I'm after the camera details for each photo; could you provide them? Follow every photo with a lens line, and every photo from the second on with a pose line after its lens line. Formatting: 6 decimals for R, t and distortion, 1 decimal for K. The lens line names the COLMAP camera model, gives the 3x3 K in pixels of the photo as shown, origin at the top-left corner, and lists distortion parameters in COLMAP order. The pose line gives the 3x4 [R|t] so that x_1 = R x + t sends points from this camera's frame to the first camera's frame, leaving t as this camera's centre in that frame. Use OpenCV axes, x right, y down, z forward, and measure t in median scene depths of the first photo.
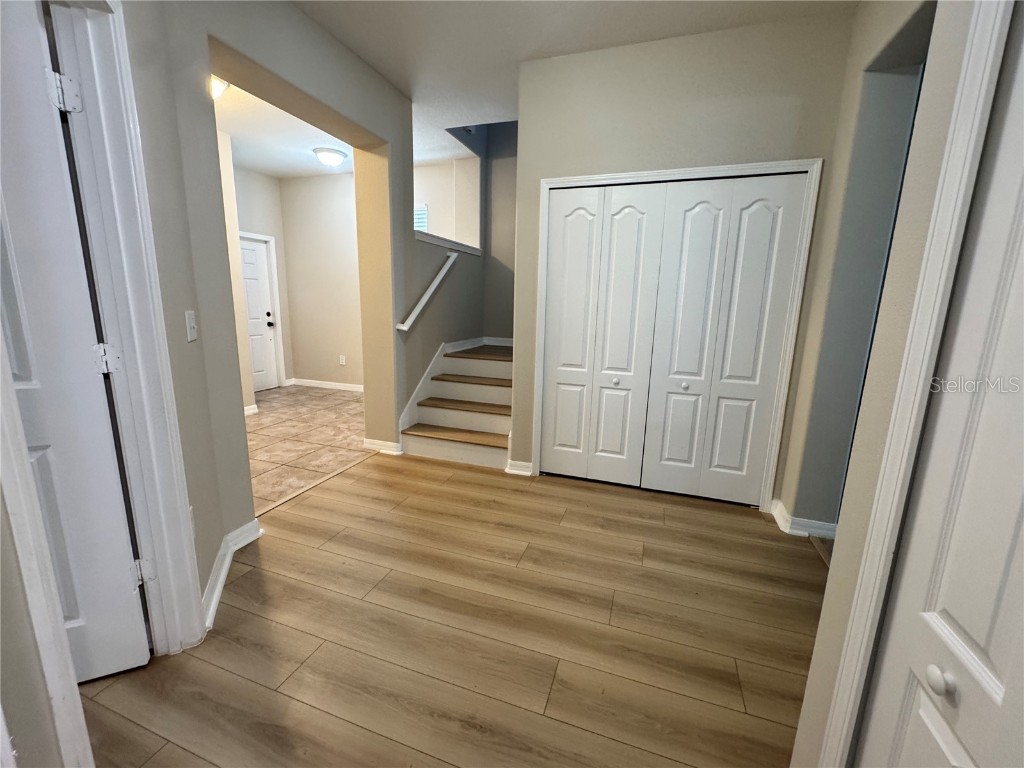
lens RADIAL K [[416.0, 0, 512.0], [0, 416.0, 384.0], [0, 0, 1]] dist [-0.001650, 0.000135]
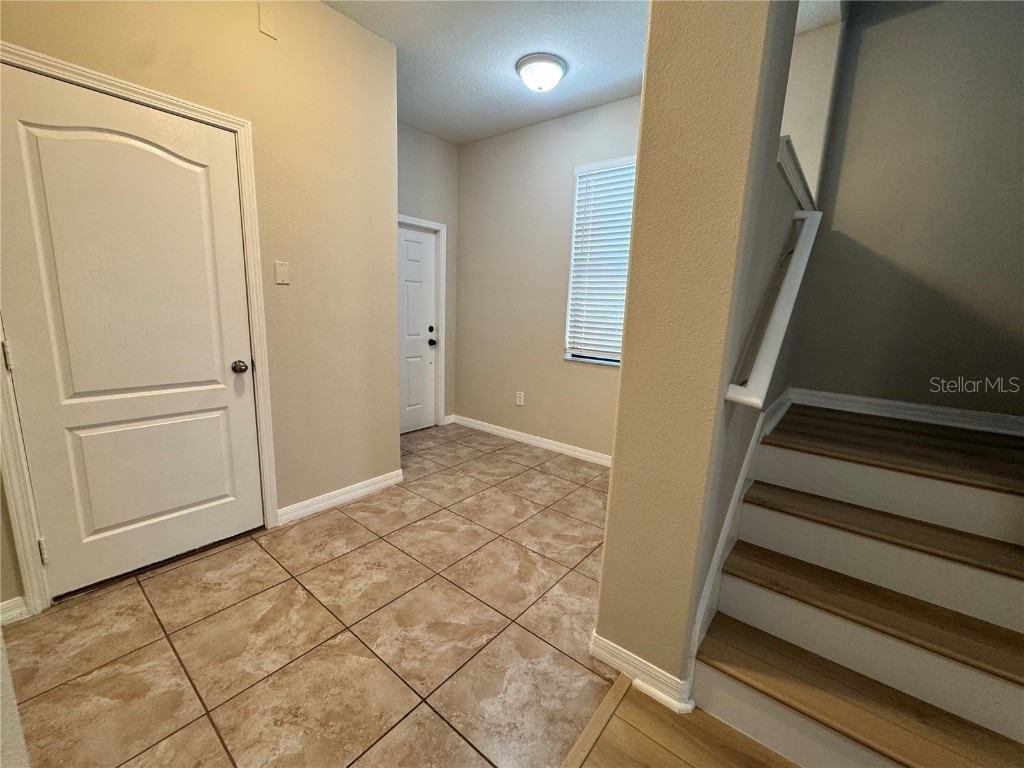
lens RADIAL K [[416.0, 0, 512.0], [0, 416.0, 384.0], [0, 0, 1]] dist [-0.001650, 0.000135]
pose [[0.941125, 0.072940, -0.330095, -0.291767], [-0.079671, 0.996797, -0.006888, -0.112179], [0.328536, 0.032782, 0.943922, 0.517111]]
